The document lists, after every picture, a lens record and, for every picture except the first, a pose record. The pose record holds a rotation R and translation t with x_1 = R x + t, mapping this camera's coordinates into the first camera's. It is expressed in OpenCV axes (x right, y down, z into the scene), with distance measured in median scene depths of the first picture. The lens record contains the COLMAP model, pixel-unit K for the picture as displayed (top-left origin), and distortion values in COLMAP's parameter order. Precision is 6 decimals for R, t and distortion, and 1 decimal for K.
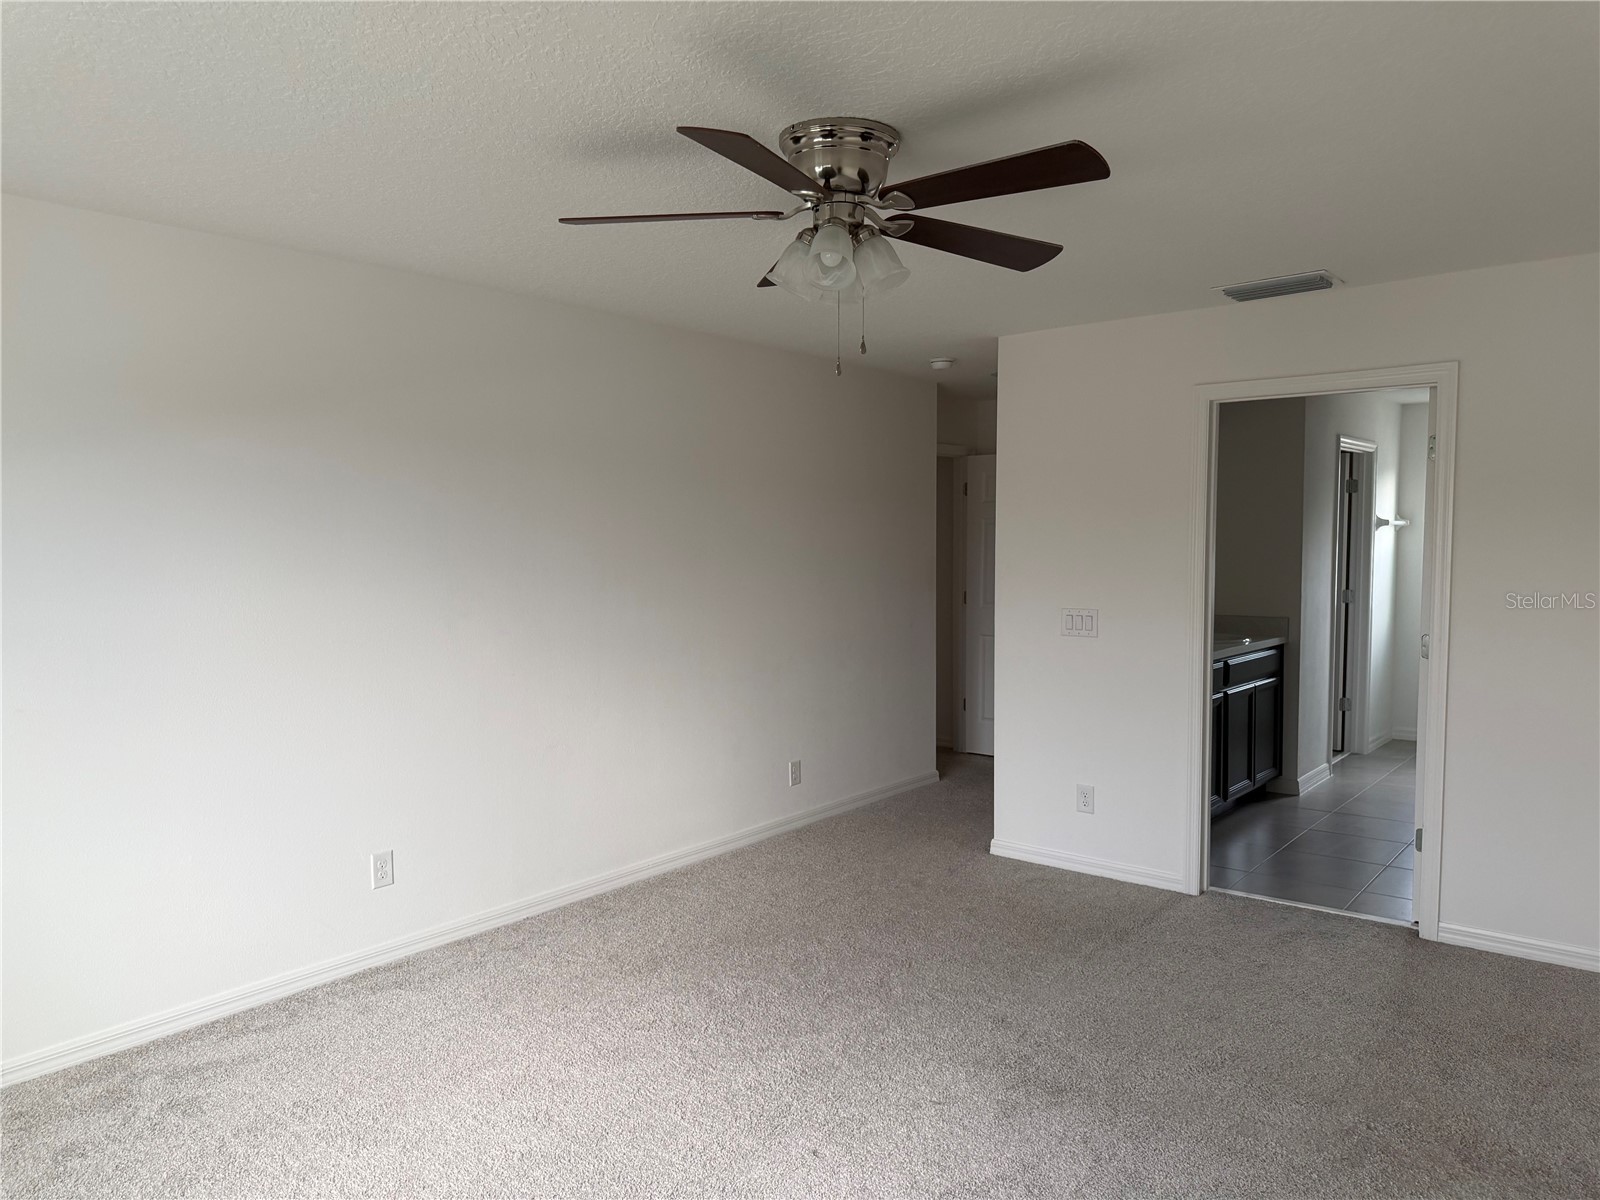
lens RADIAL K [[1129.6, 0, 800.0], [0, 1129.6, 600.0], [0, 0, 1]] dist [-0.008372, -0.005552]
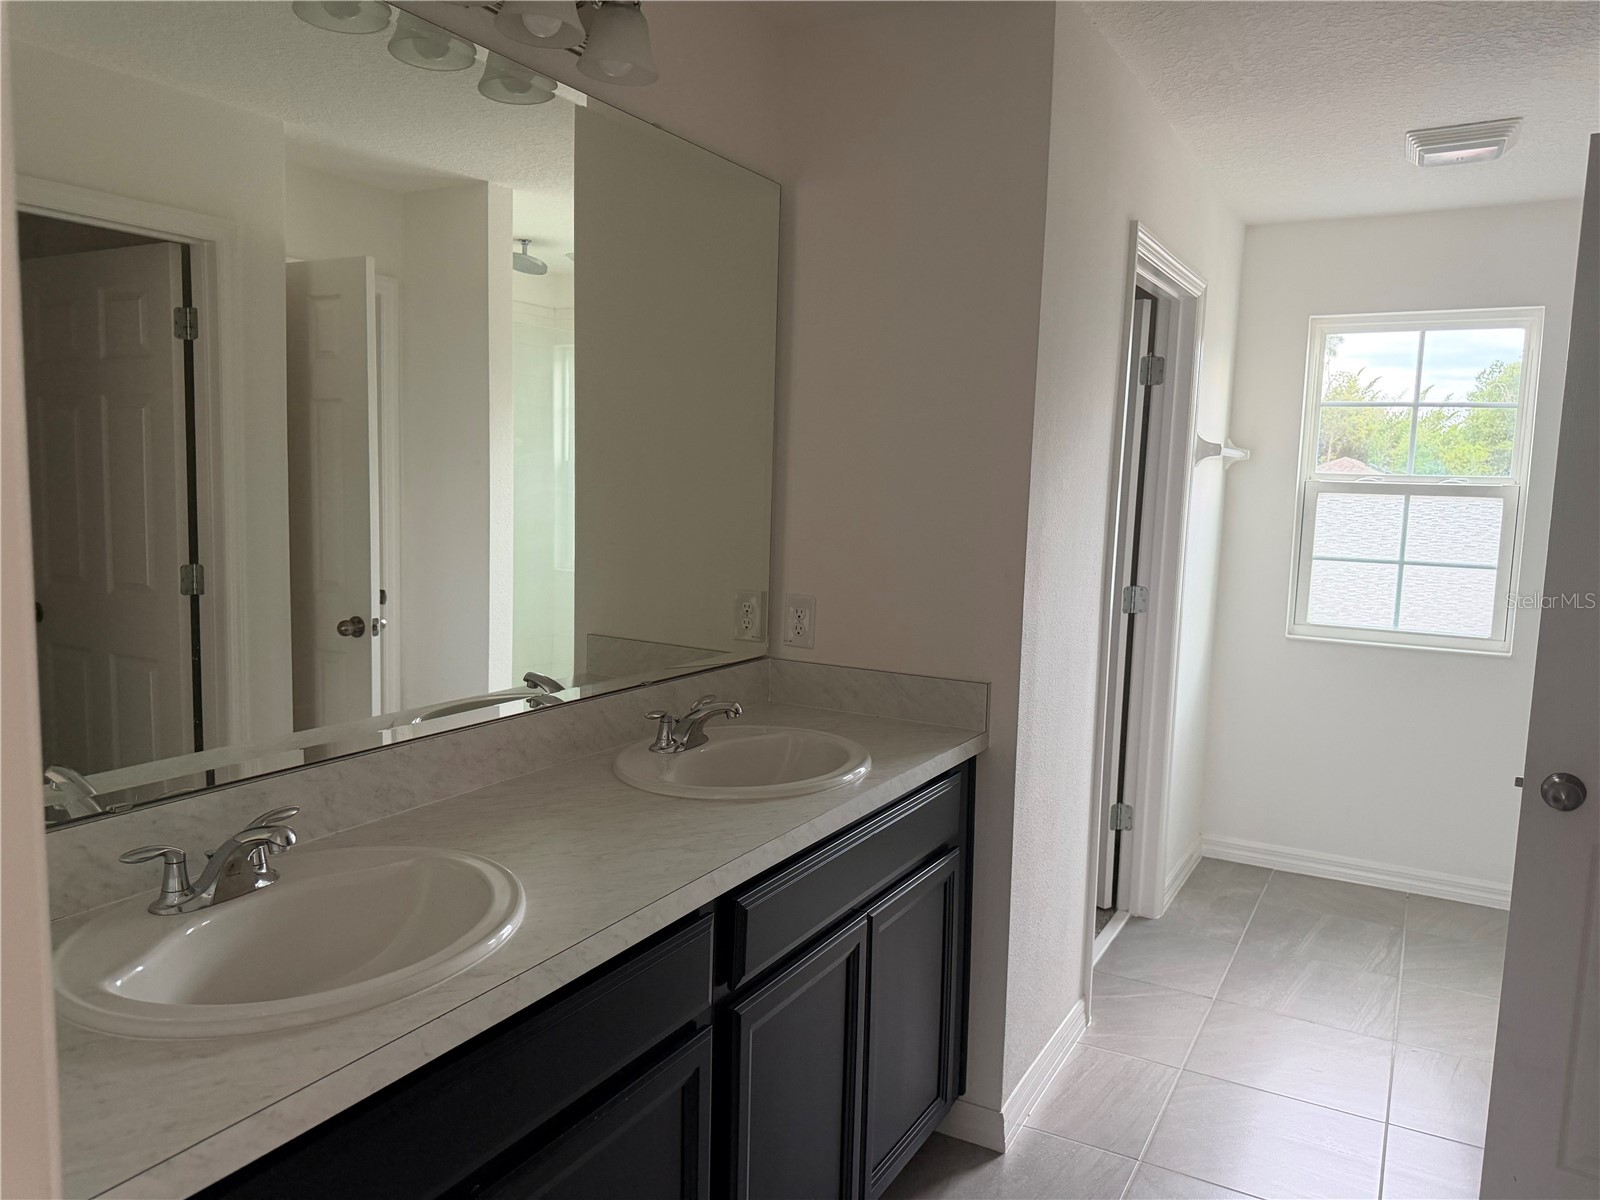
lens RADIAL K [[1166.9, 0, 796.3], [0, 1166.9, 606.0], [0, 0, 1]] dist [0.054050, -0.040310]
pose [[0.983934, 0.010694, 0.178210, 0.254560], [-0.020934, 0.998229, 0.055679, -0.026186], [-0.177299, -0.058515, 0.982416, 0.533752]]
